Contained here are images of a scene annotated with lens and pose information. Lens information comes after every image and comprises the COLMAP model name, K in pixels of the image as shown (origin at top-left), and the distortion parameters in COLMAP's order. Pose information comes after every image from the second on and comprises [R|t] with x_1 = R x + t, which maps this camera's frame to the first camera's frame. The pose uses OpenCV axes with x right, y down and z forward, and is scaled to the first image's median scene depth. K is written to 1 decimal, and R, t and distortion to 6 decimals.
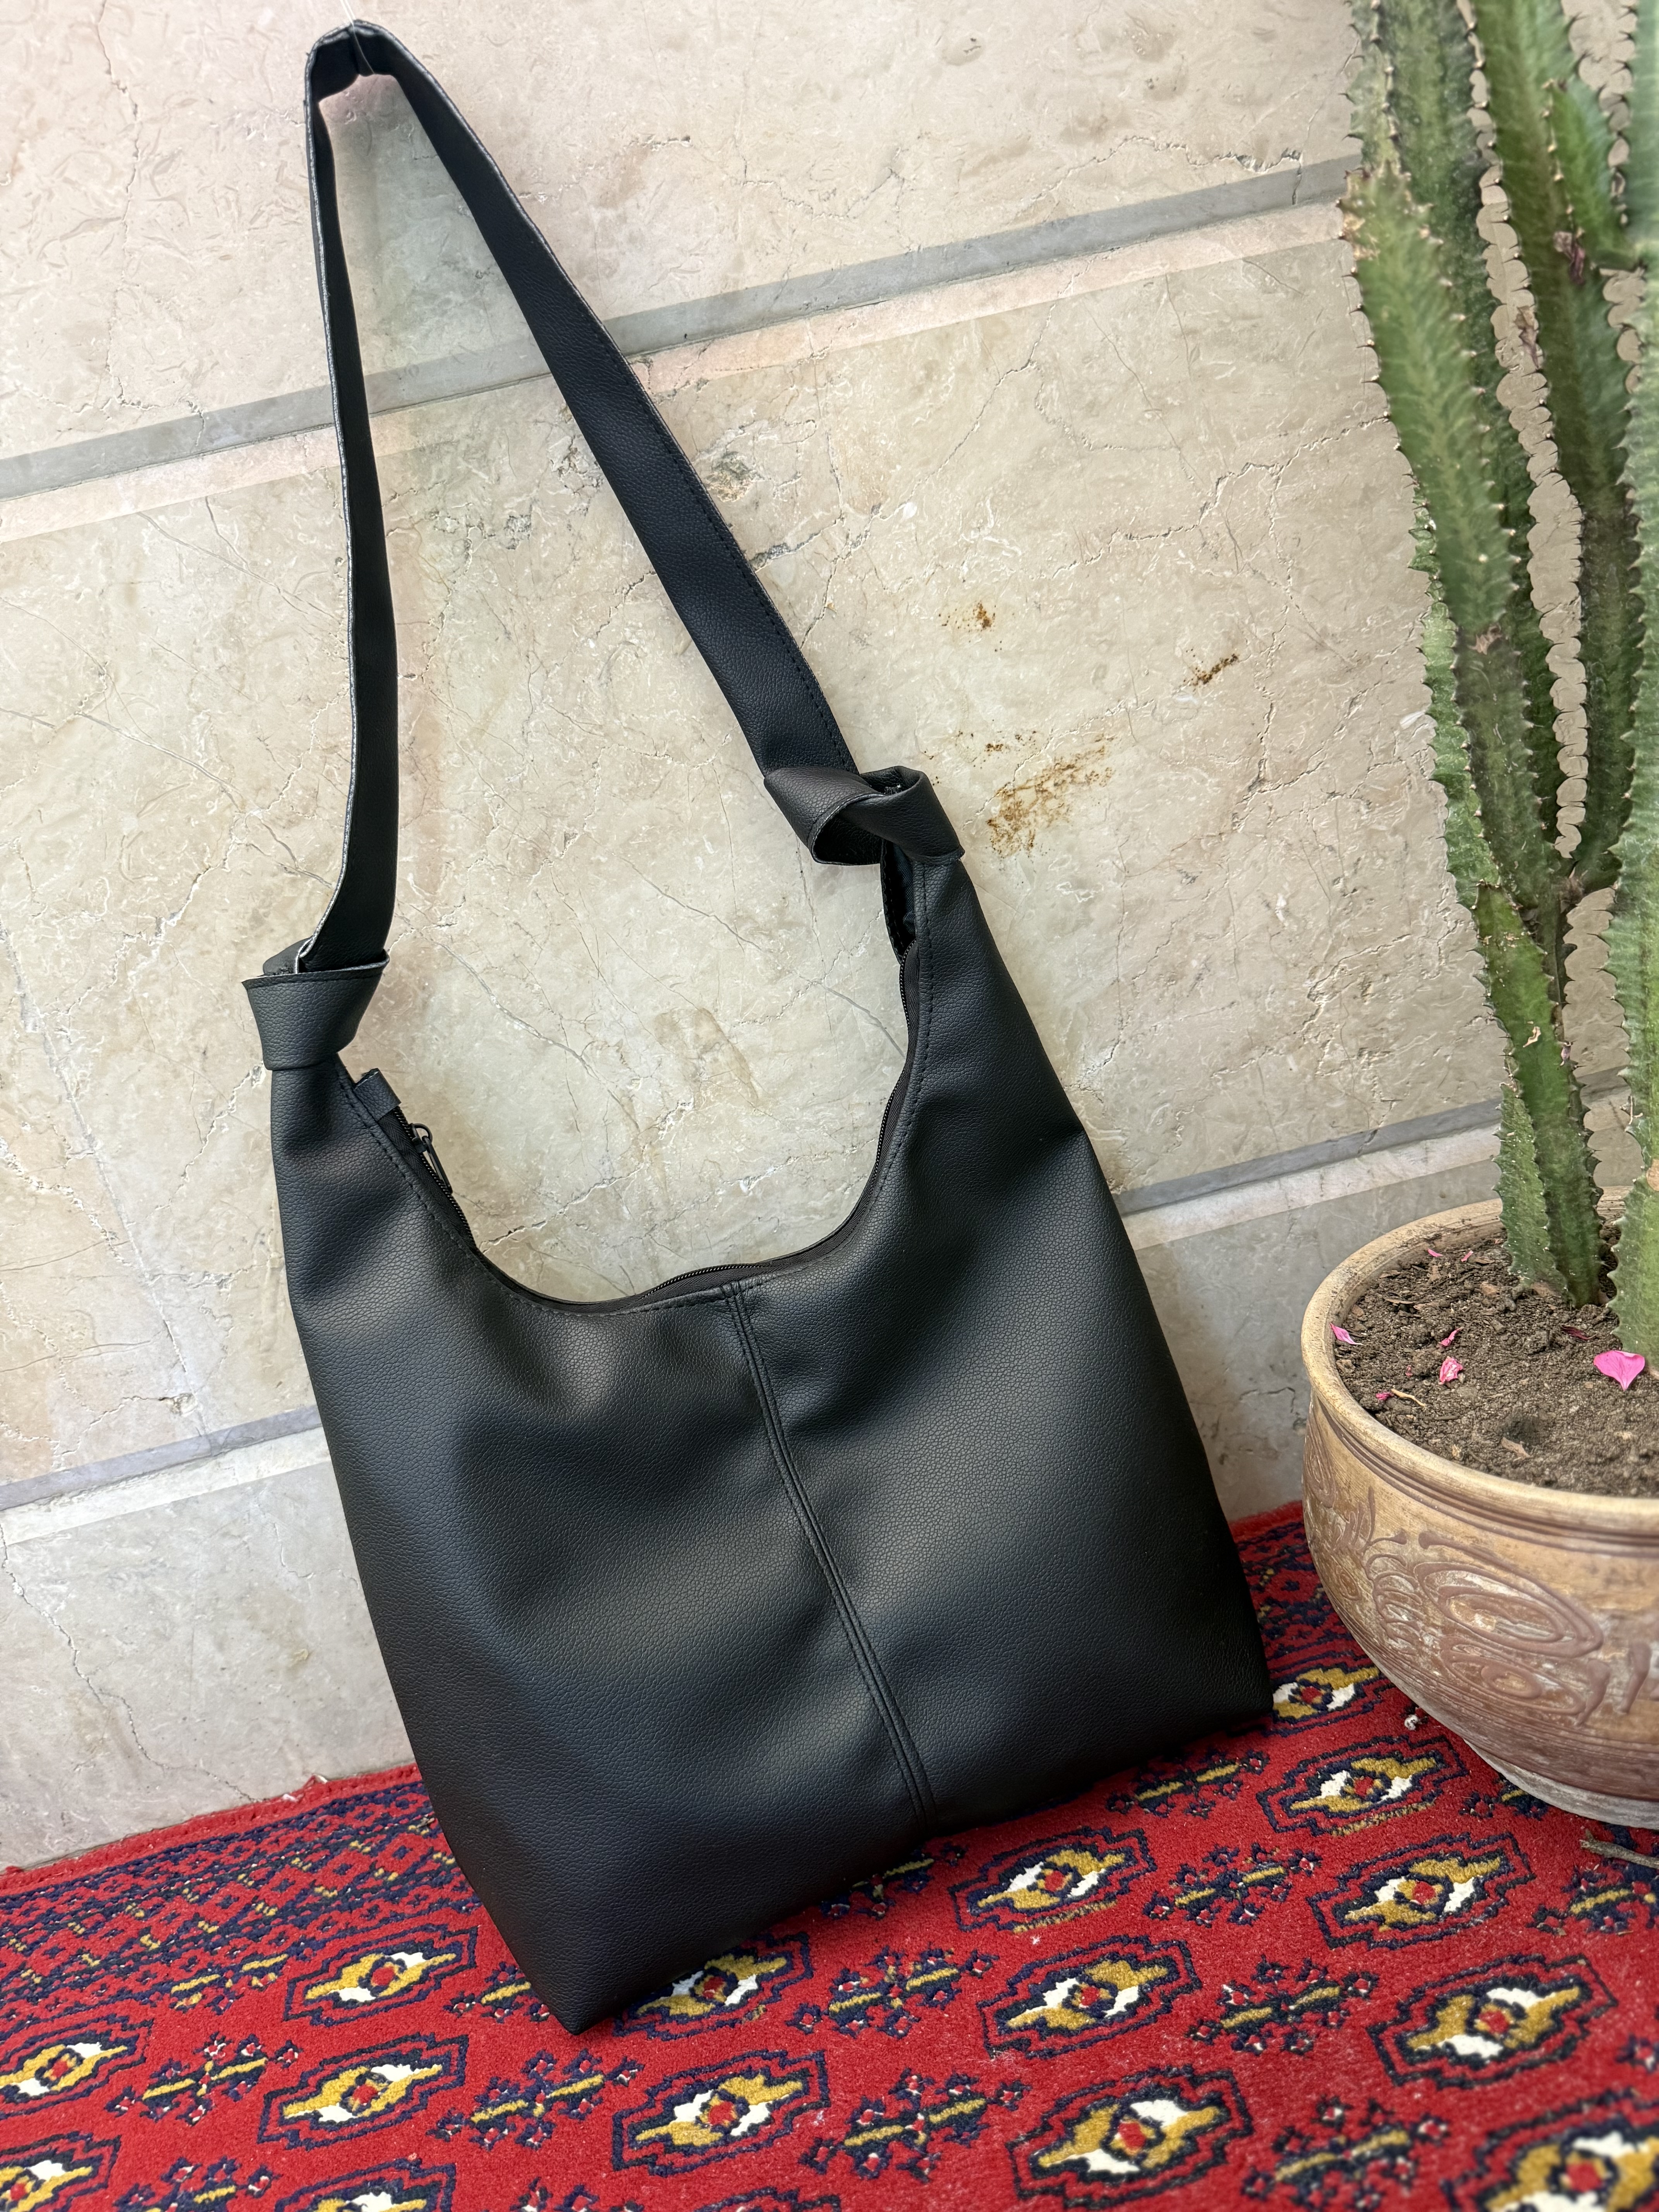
lens RADIAL K [[1547.5, 0, 827.3], [0, 1547.5, 1109.2], [0, 0, 1]] dist [-0.007813, -0.012433]
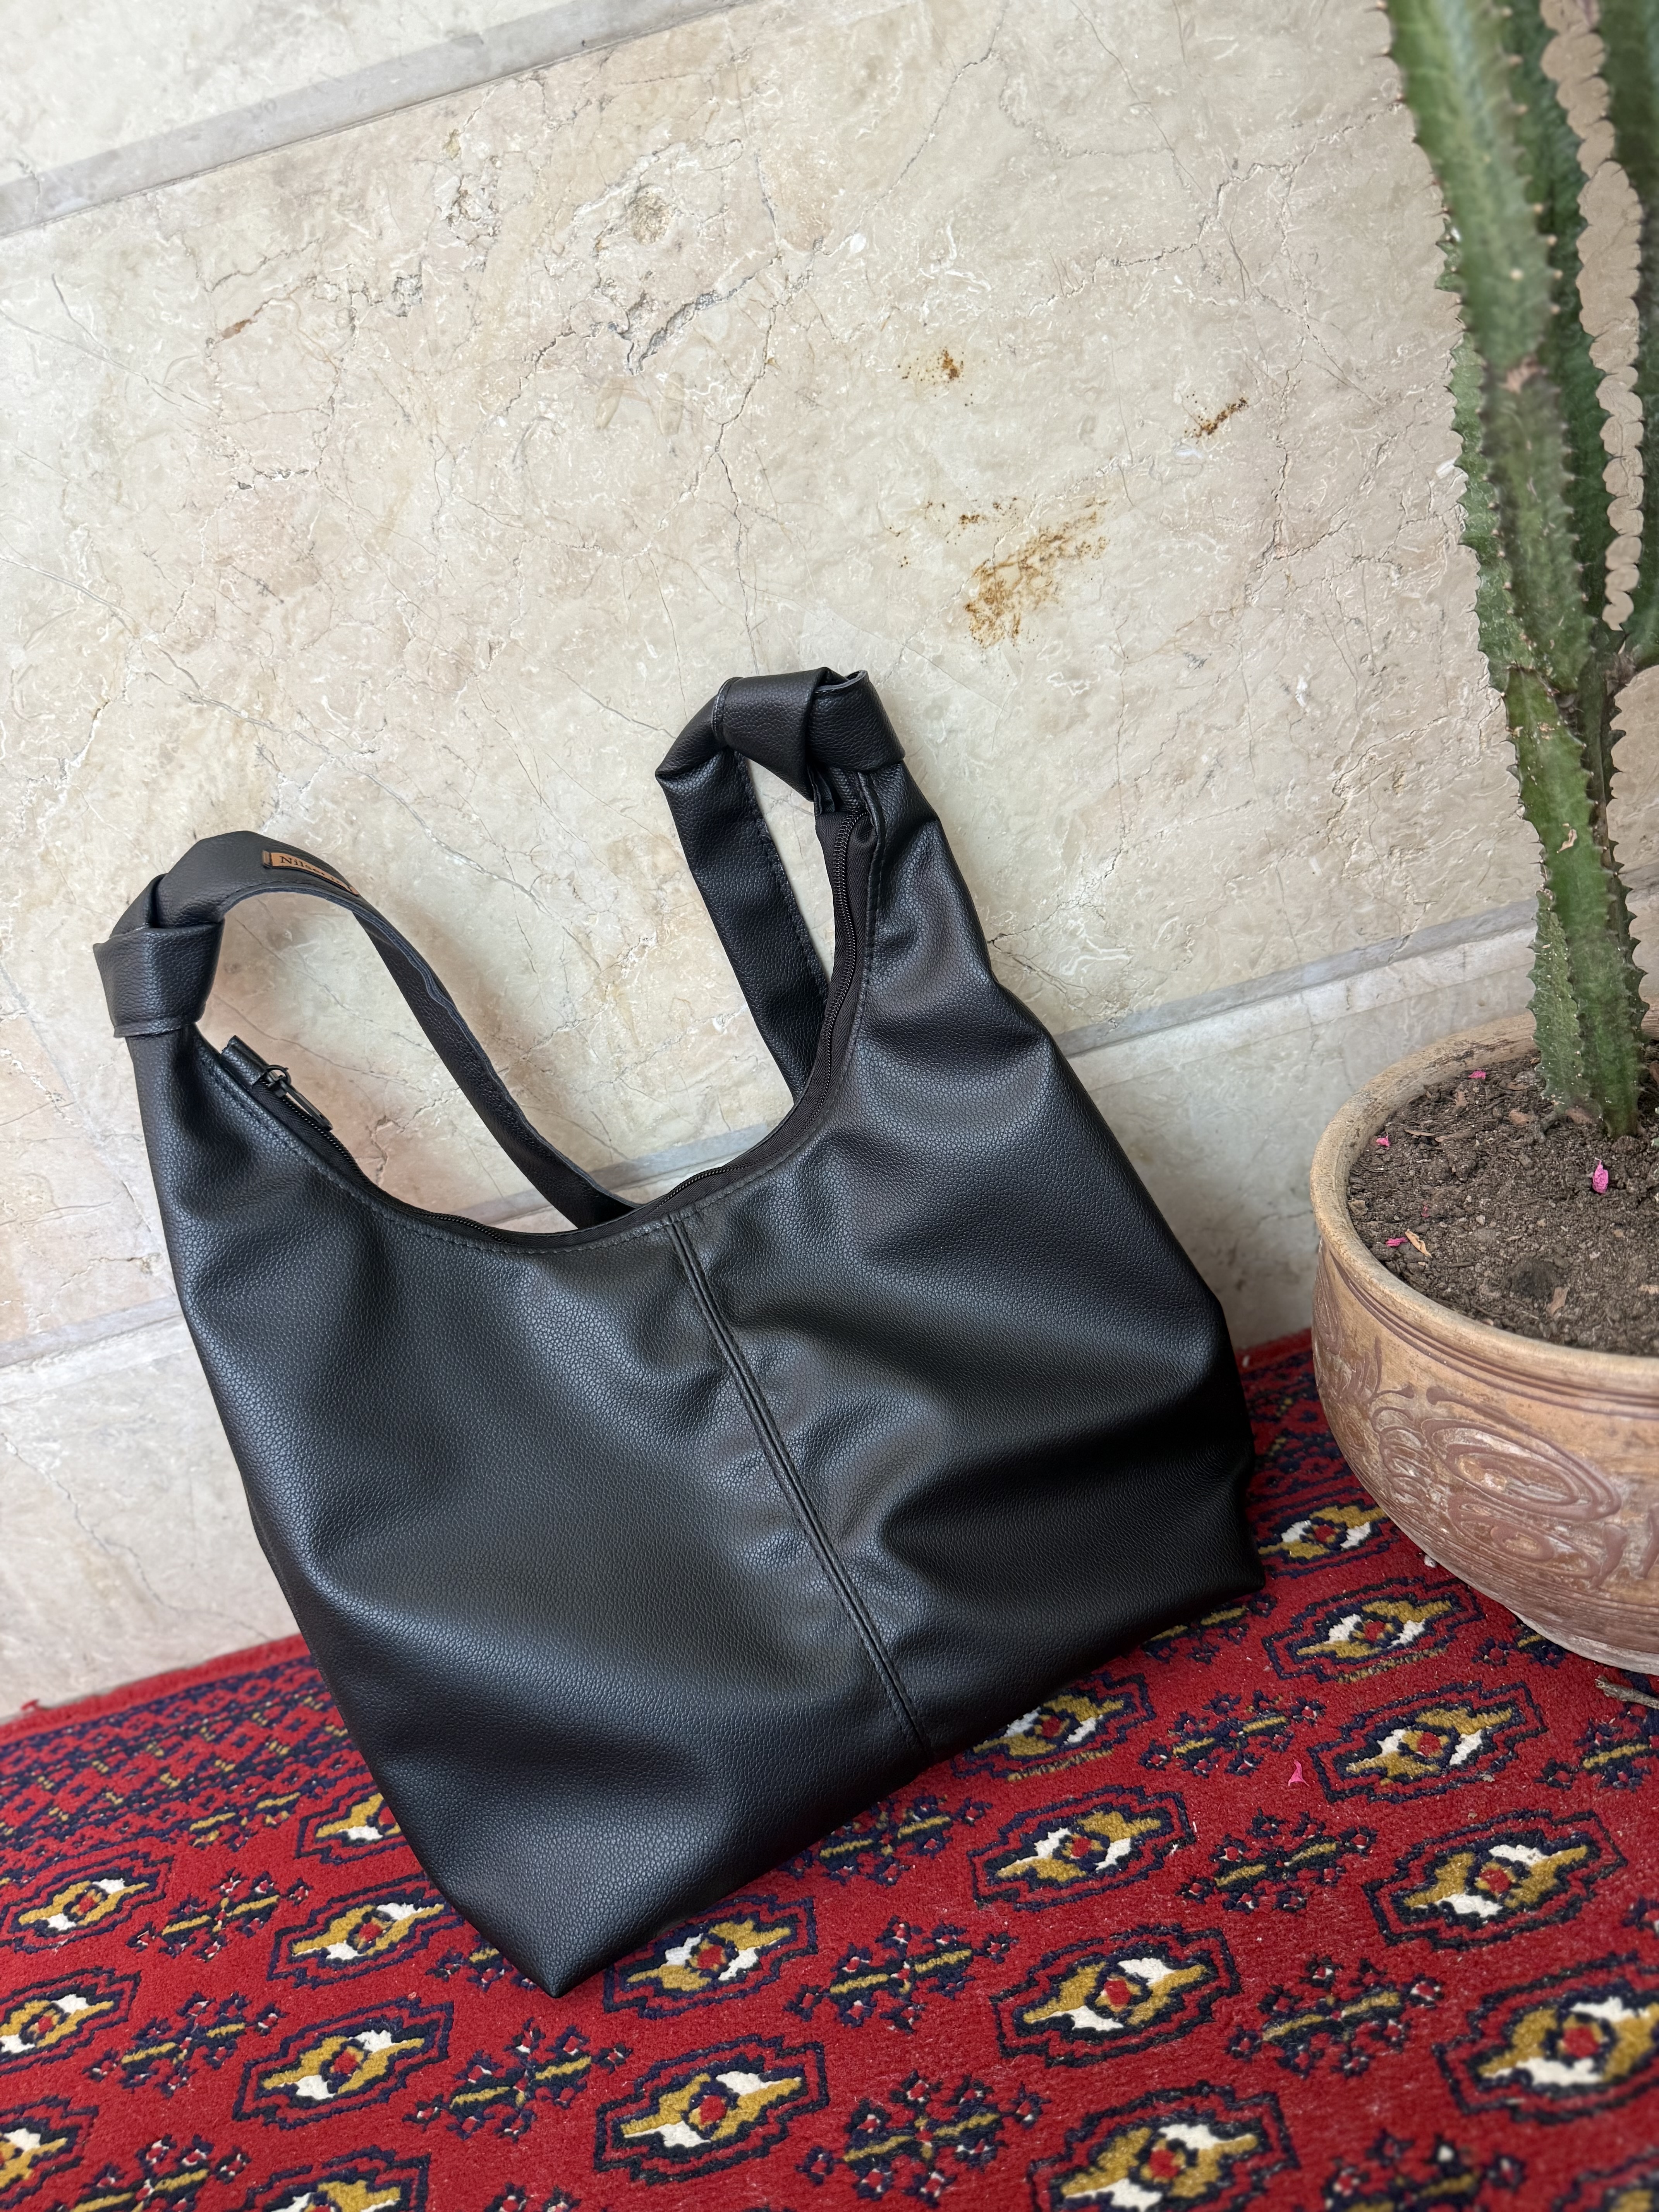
lens RADIAL K [[1547.5, 0, 835.9], [0, 1547.5, 1100.8], [0, 0, 1]] dist [-0.007813, -0.012433]
pose [[0.998464, -0.028349, -0.047604, 0.071465], [0.034679, 0.989839, 0.137897, -0.034014], [0.043211, -0.139336, 0.989302, 0.083108]]
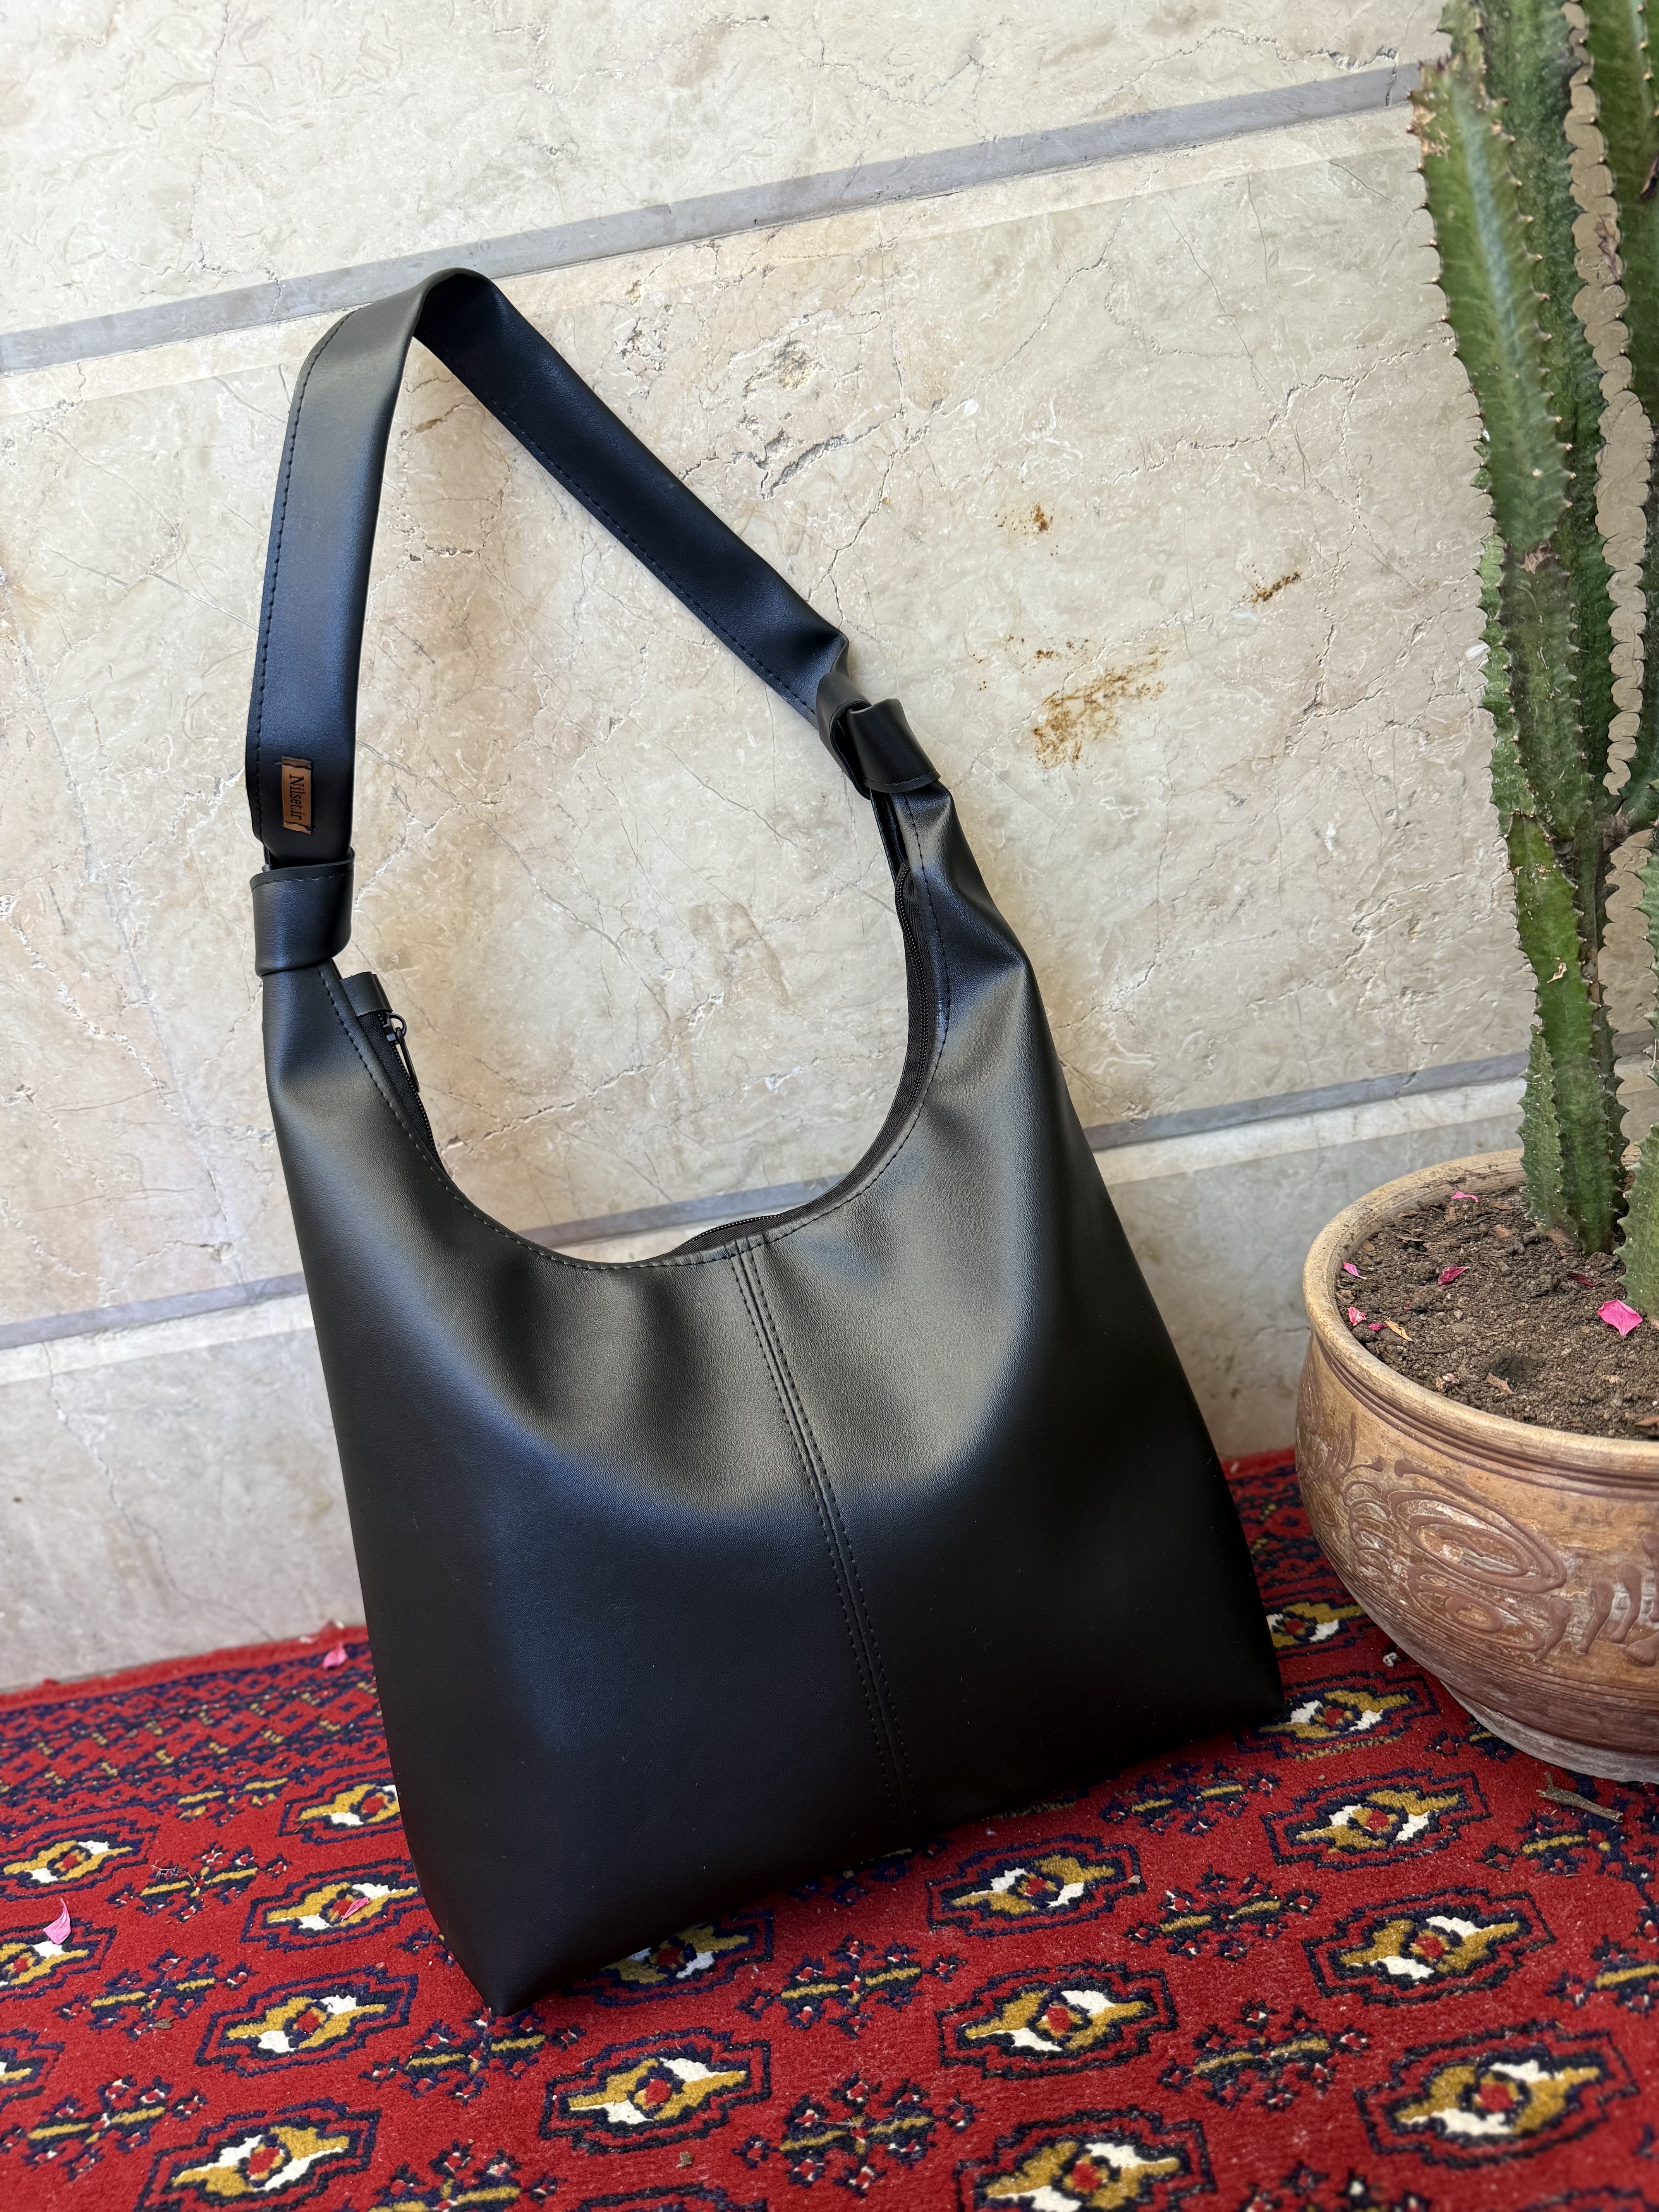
lens RADIAL K [[1547.5, 0, 832.5], [0, 1547.5, 1114.4], [0, 0, 1]] dist [-0.007813, -0.012433]
pose [[0.995258, 0.071091, -0.066386, 0.065215], [-0.068692, 0.996923, 0.037751, 0.035131], [0.068866, -0.033012, 0.997080, -0.011968]]
